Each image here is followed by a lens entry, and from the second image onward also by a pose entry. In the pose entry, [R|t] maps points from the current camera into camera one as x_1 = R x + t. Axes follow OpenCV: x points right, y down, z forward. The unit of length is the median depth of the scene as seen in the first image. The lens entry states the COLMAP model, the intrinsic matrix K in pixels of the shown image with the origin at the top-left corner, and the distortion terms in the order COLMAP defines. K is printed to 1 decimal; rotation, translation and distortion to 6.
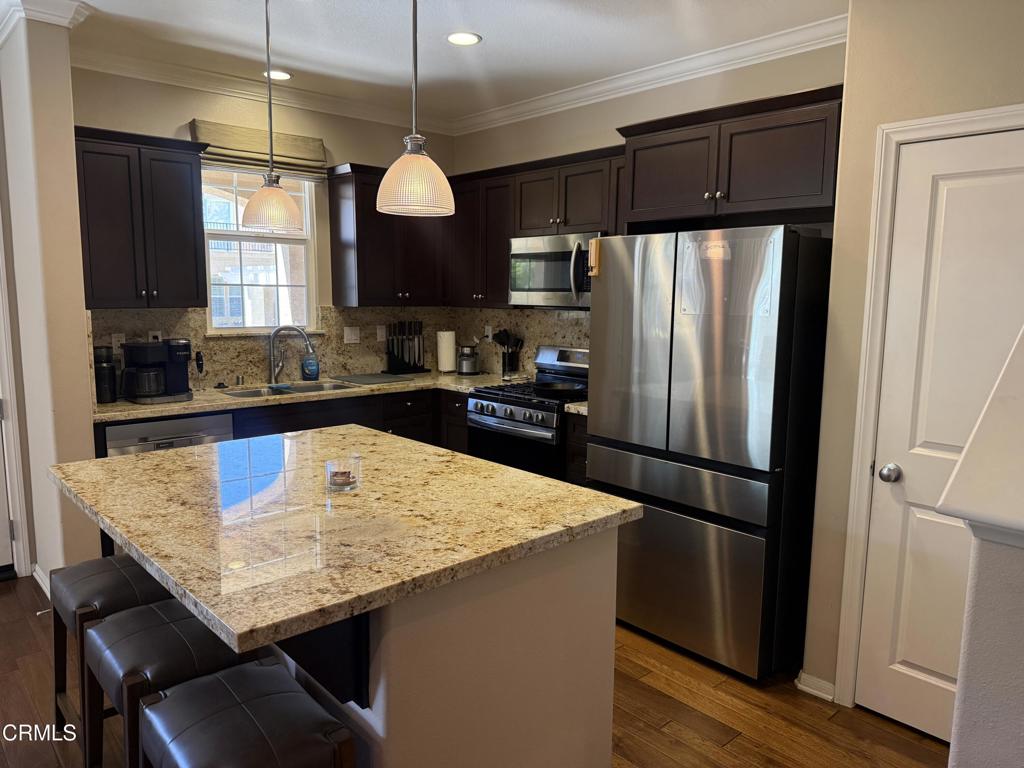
lens RADIAL K [[721.4, 0, 506.8], [0, 721.4, 384.3], [0, 0, 1]] dist [0.086983, -0.122876]
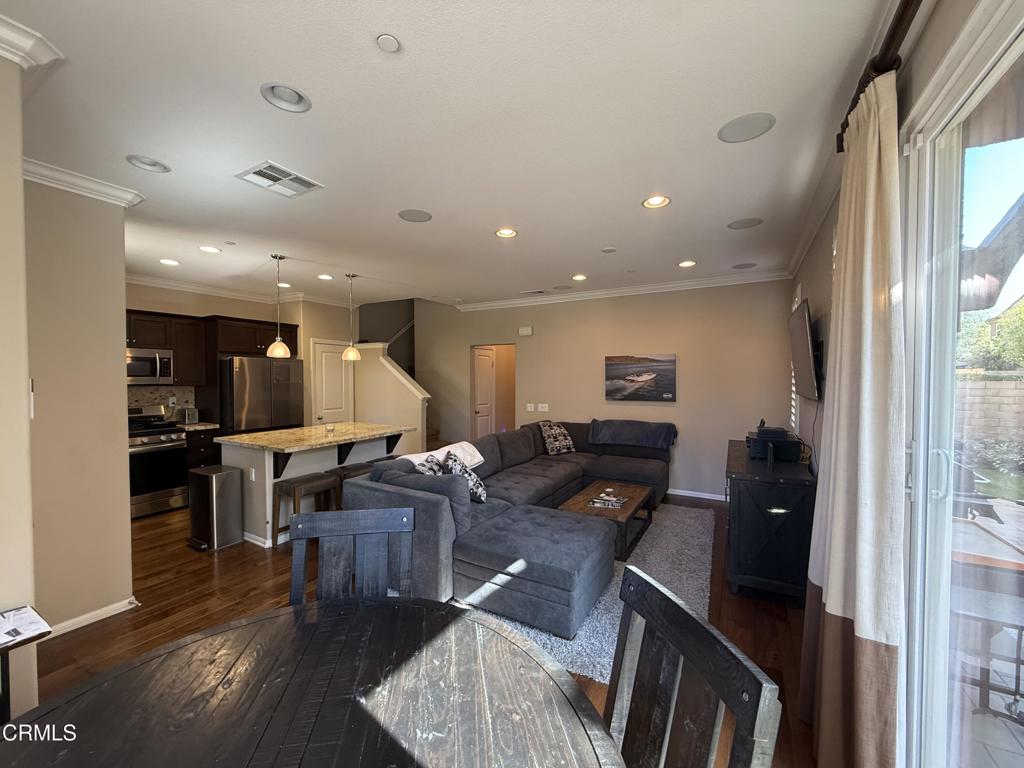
lens RADIAL K [[409.0, 0, 507.2], [0, 409.0, 385.8], [0, 0, 1]] dist [-0.000610, 0.000136]
pose [[-0.312031, -0.033638, 0.949476, -2.171744], [0.124369, 0.989327, 0.075922, -0.115684], [-0.941897, 0.141775, -0.304517, 0.686984]]
